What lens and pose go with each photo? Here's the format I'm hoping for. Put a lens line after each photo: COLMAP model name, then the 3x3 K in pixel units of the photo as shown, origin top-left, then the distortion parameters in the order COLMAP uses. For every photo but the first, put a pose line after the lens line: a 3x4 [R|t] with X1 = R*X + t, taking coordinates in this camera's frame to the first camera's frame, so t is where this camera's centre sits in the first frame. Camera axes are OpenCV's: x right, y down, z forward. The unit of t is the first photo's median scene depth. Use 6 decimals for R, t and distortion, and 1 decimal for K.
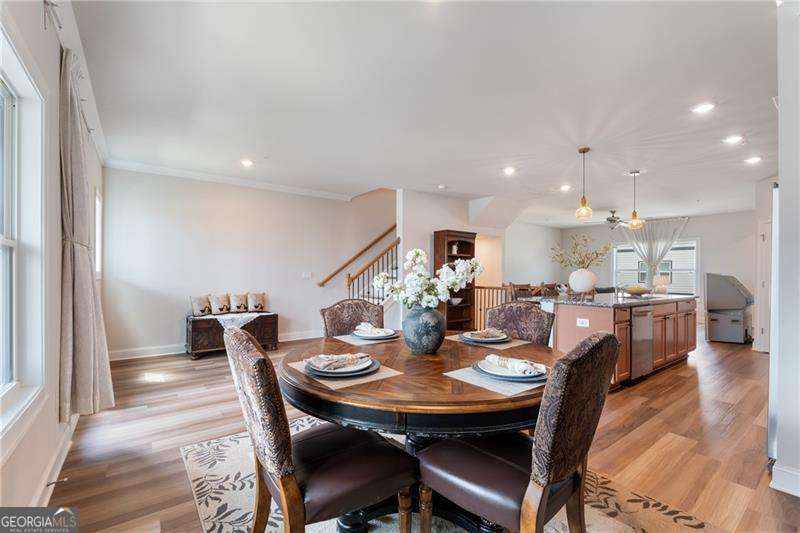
lens RADIAL K [[350.1, 0, 402.4], [0, 350.1, 272.2], [0, 0, 1]] dist [-0.004771, 0.000286]
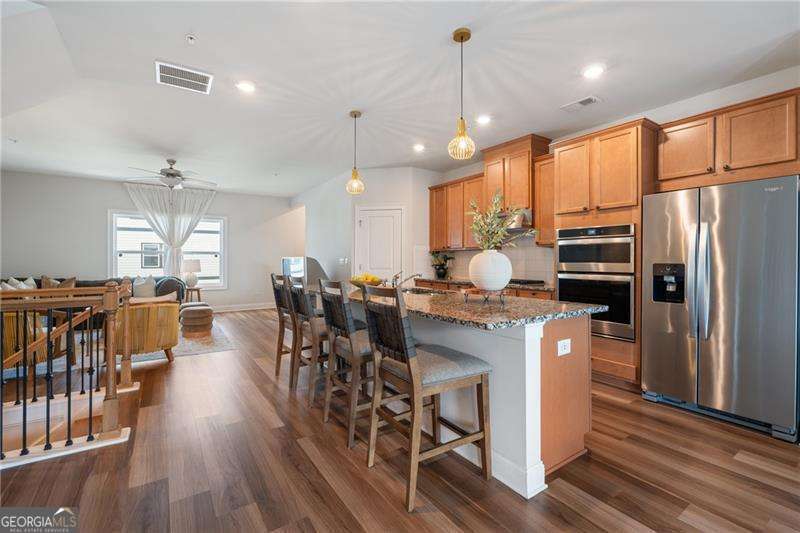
lens RADIAL K [[350.1, 0, 399.7], [0, 350.1, 261.6], [0, 0, 1]] dist [-0.004771, 0.000286]
pose [[0.054104, -0.015344, 0.998417, -0.027056], [-0.003059, 0.999875, 0.015532, 0.000904], [-0.998531, -0.003894, 0.054050, 0.713770]]
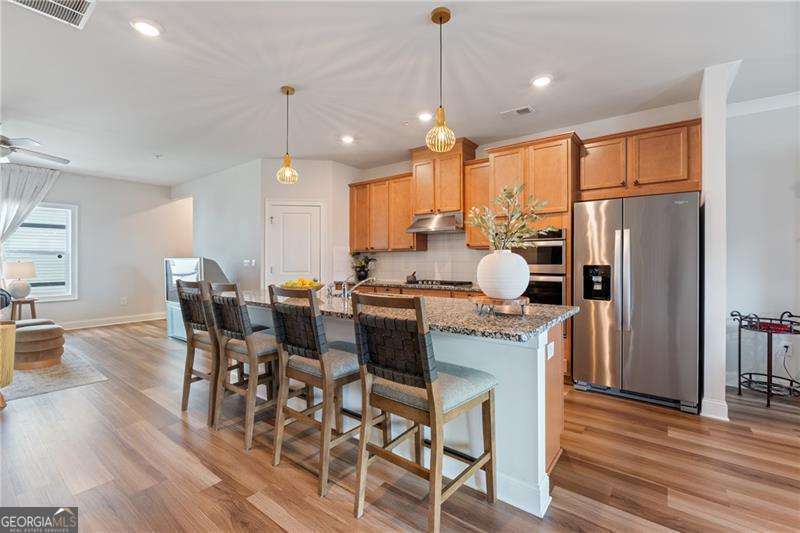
lens RADIAL K [[350.1, 0, 398.7], [0, 350.1, 262.1], [0, 0, 1]] dist [-0.004771, 0.000286]
pose [[-0.260887, -0.013138, 0.965280, 0.030839], [-0.005863, 0.999911, 0.012025, 0.000782], [-0.965351, -0.002523, -0.260941, 0.795320]]
